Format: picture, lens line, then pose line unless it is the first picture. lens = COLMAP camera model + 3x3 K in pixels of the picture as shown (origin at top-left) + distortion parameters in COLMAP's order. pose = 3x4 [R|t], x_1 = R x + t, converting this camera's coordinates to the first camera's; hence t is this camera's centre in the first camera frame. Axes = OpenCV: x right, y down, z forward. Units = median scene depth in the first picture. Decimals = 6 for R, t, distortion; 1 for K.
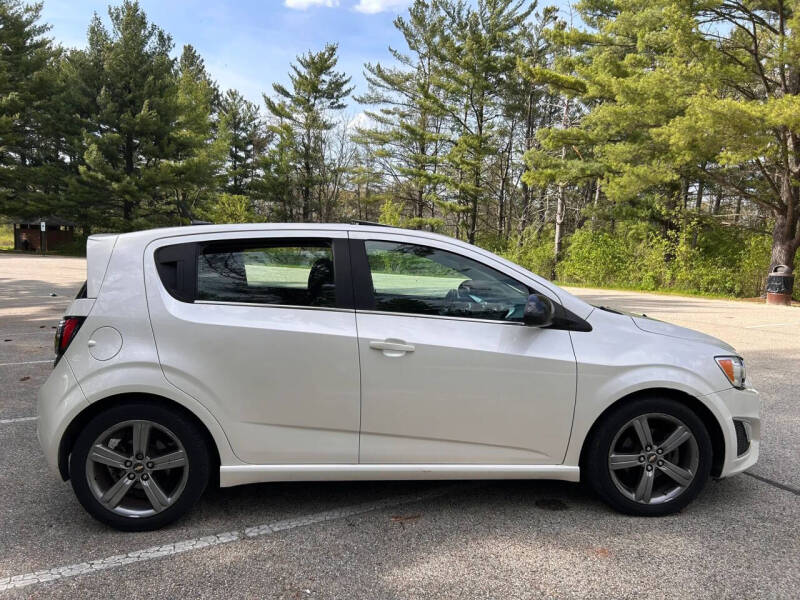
lens RADIAL K [[634.6, 0, 400.0], [0, 634.6, 300.0], [0, 0, 1]] dist [0.036981, -0.046929]
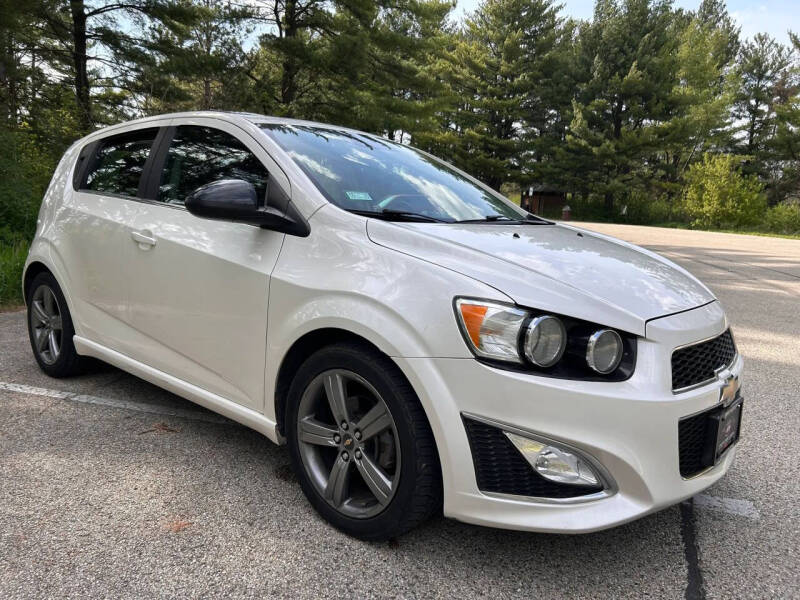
lens RADIAL K [[634.6, 0, 400.0], [0, 634.6, 300.0], [0, 0, 1]] dist [0.036981, -0.046929]
pose [[0.667145, 0.113300, -0.736261, 0.877977], [-0.085889, 0.993474, 0.075055, 0.057041], [0.739960, 0.013164, 0.672523, 0.613898]]
